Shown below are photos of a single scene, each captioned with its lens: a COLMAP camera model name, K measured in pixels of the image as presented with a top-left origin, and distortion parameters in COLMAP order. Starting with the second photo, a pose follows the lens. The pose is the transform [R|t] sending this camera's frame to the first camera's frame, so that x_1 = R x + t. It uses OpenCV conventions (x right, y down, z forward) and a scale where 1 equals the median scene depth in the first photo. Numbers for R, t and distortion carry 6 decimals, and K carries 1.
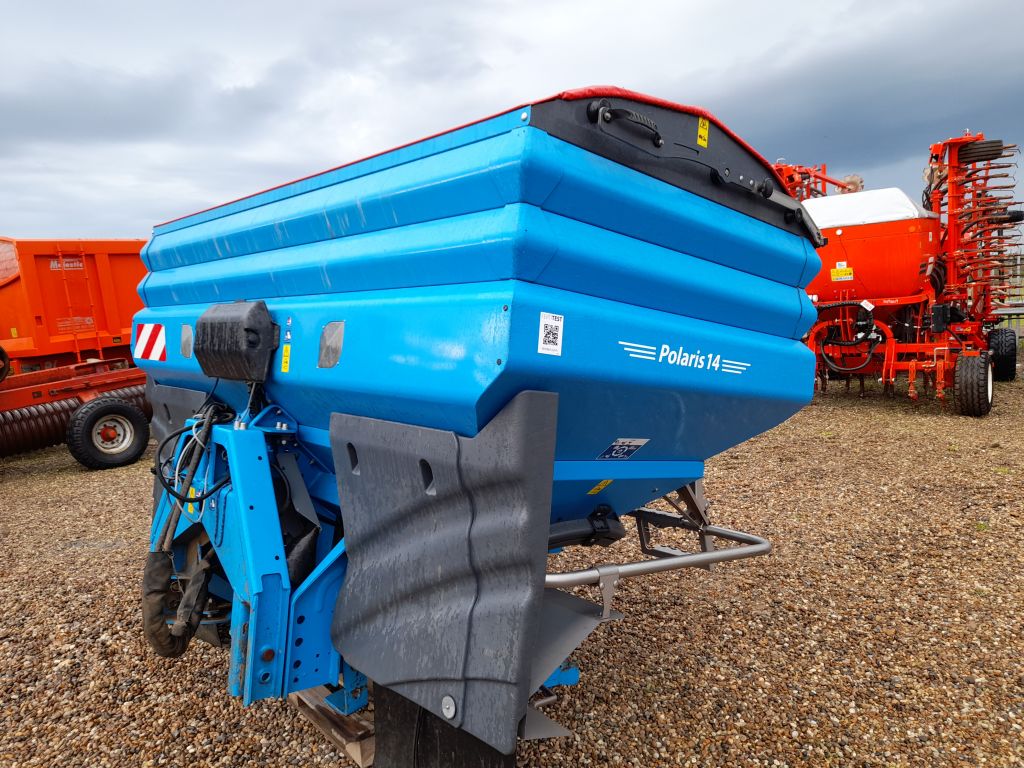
lens RADIAL K [[745.7, 0, 501.1], [0, 745.7, 379.4], [0, 0, 1]] dist [0.073723, -0.125670]
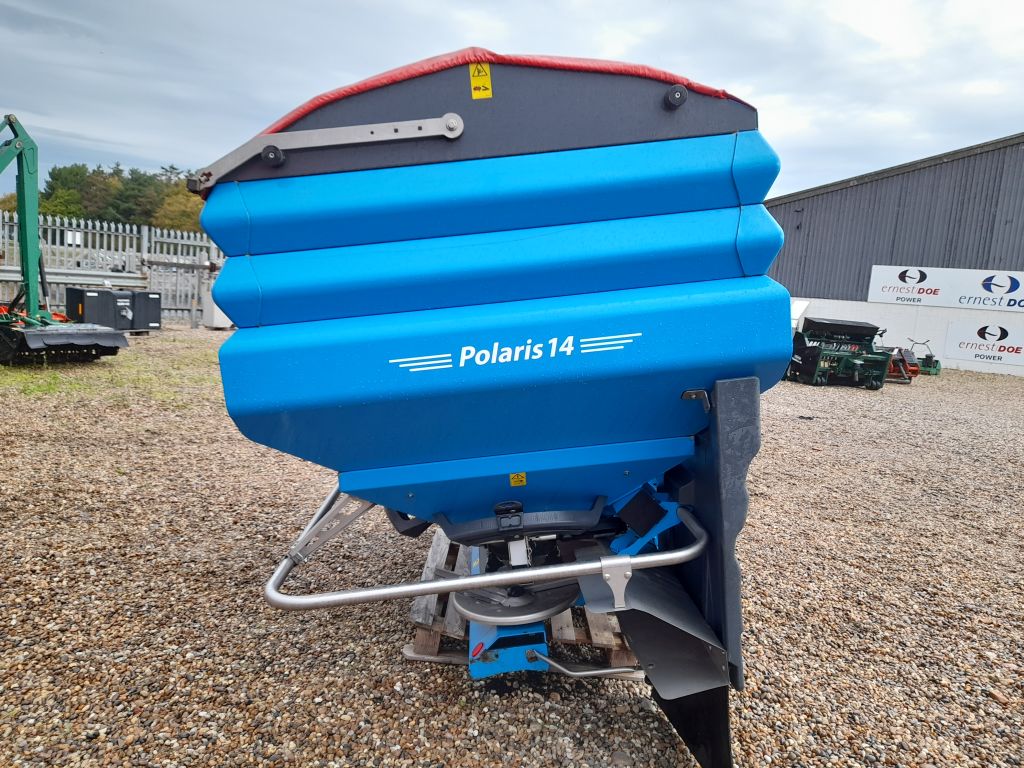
lens RADIAL K [[744.0, 0, 493.1], [0, 744.0, 373.3], [0, 0, 1]] dist [0.085719, 0.000427]
pose [[0.747655, -0.087616, -0.658282, 0.798481], [0.186313, 0.979122, 0.081289, -0.078400], [0.637416, -0.183422, 0.748370, 0.319243]]
